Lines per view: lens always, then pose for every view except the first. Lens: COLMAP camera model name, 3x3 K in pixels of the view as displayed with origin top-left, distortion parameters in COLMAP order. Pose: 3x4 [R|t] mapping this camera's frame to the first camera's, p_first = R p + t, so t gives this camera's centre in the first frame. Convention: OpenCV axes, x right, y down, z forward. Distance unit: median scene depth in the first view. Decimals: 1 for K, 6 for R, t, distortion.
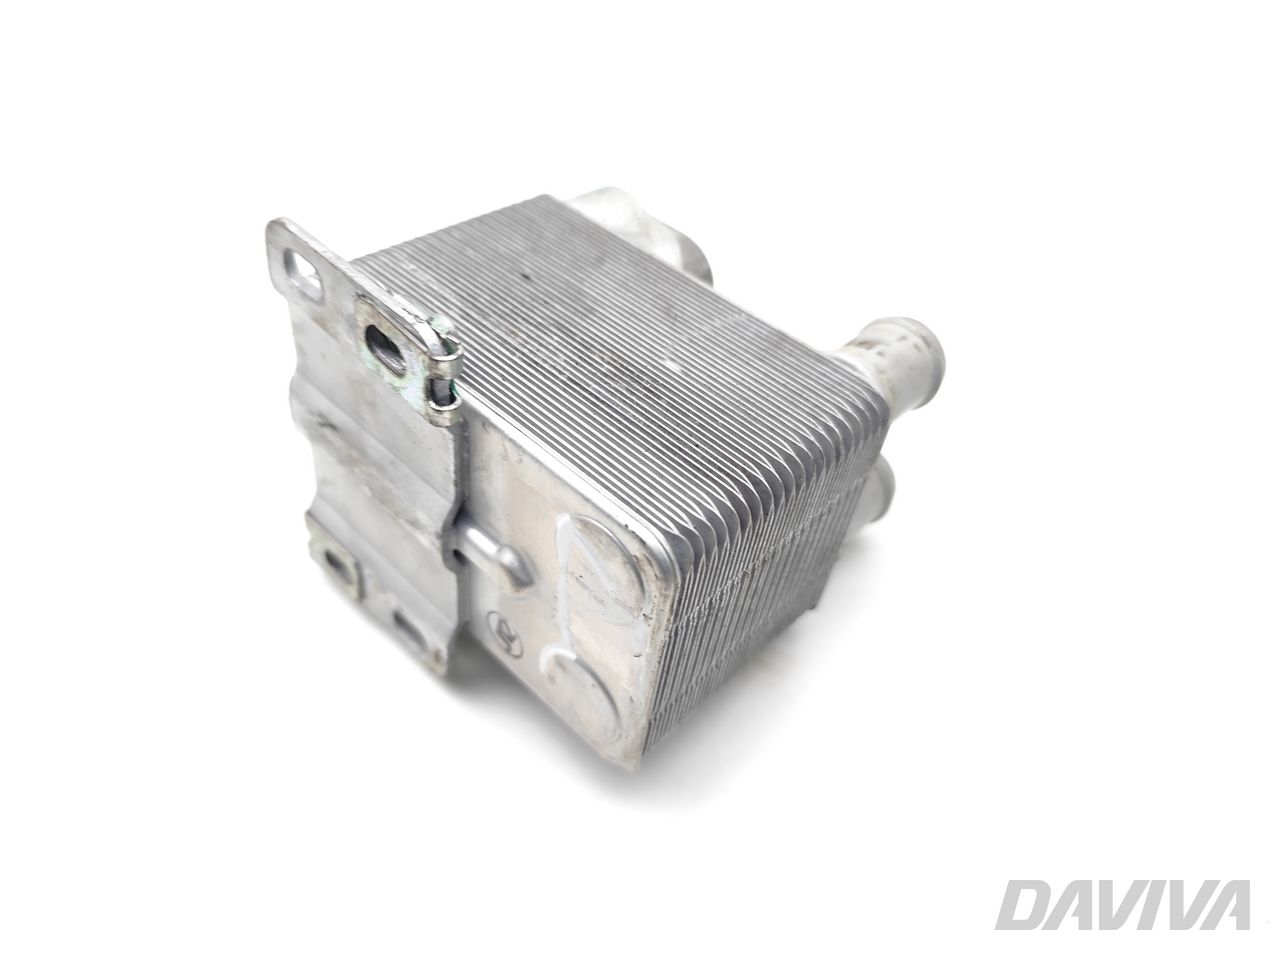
lens RADIAL K [[918.6, 0, 640.0], [0, 918.6, 480.0], [0, 0, 1]] dist [0.002504, 0.000037]
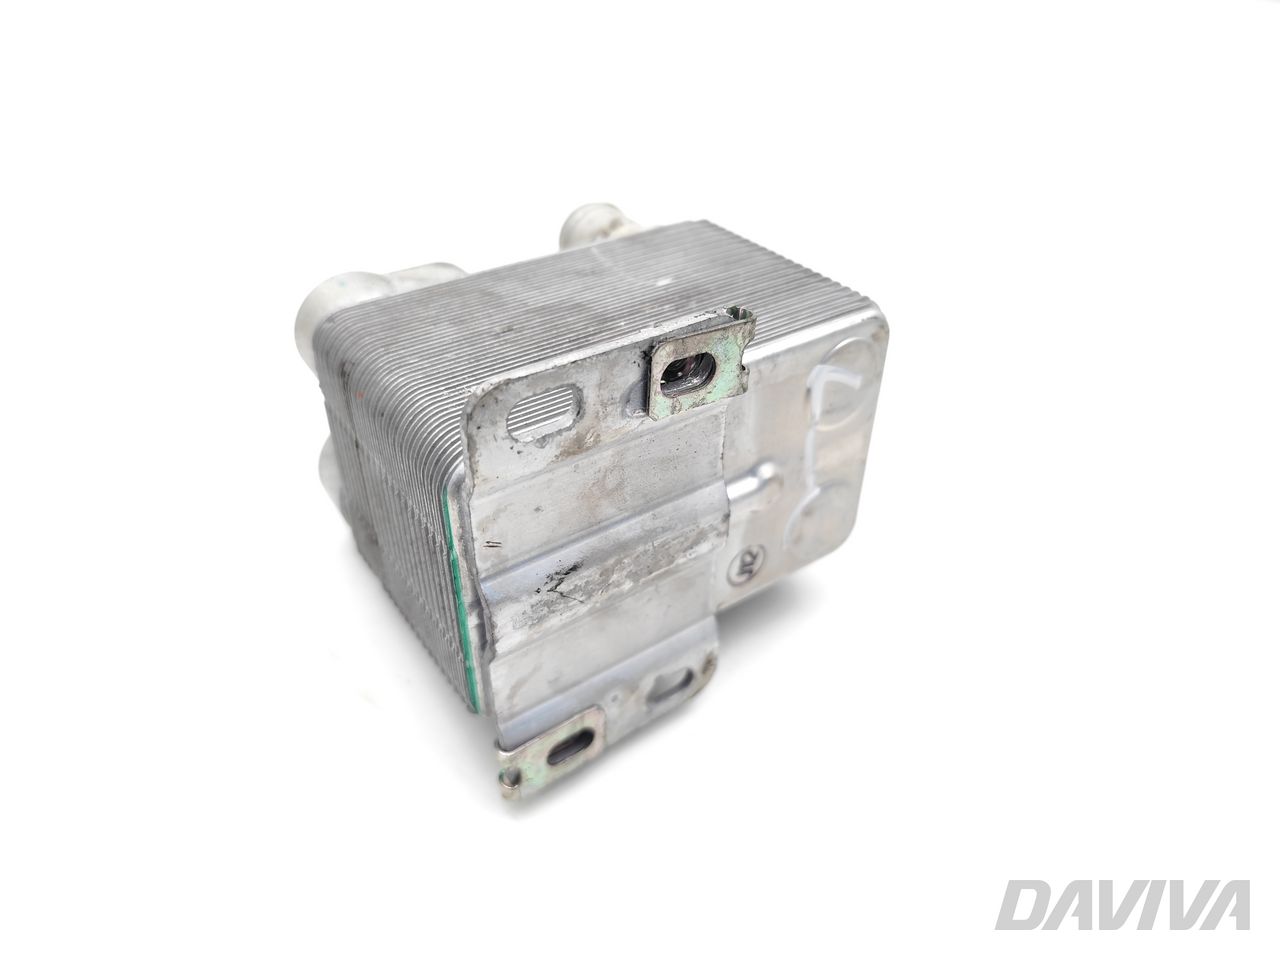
lens RADIAL K [[918.6, 0, 640.0], [0, 918.6, 480.0], [0, 0, 1]] dist [0.002504, 0.000037]
pose [[0.179704, -0.655274, 0.733704, -0.938861], [0.677862, 0.622990, 0.390368, -0.421894], [-0.712888, 0.427200, 0.556139, 0.458881]]
